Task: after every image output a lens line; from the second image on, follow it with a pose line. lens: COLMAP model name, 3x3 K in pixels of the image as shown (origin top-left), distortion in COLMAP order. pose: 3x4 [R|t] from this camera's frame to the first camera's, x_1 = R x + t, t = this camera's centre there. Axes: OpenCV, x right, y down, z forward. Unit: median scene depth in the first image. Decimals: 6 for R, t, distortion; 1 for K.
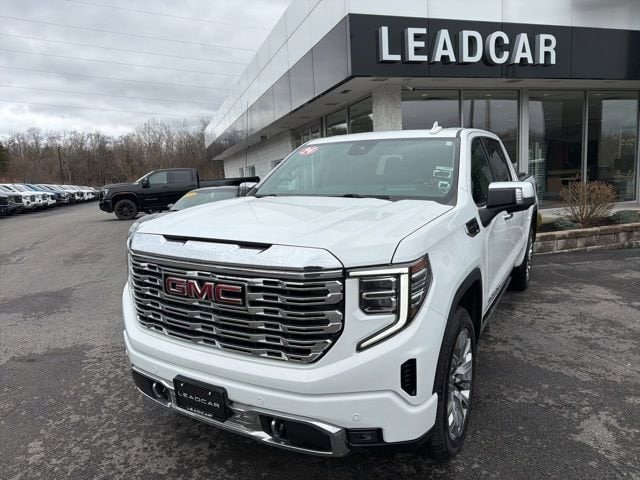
lens RADIAL K [[464.2, 0, 321.0], [0, 464.2, 244.9], [0, 0, 1]] dist [0.007973, -0.018861]
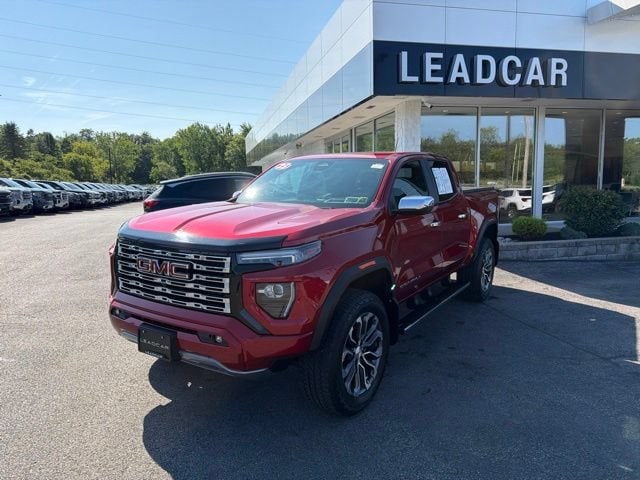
lens RADIAL K [[464.2, 0, 318.1], [0, 464.2, 243.2], [0, 0, 1]] dist [0.007973, -0.018861]
pose [[0.995760, 0.043004, -0.081322, 0.035004], [-0.044615, 0.998840, -0.018098, 0.021948], [0.080449, 0.021649, 0.996524, -0.116273]]
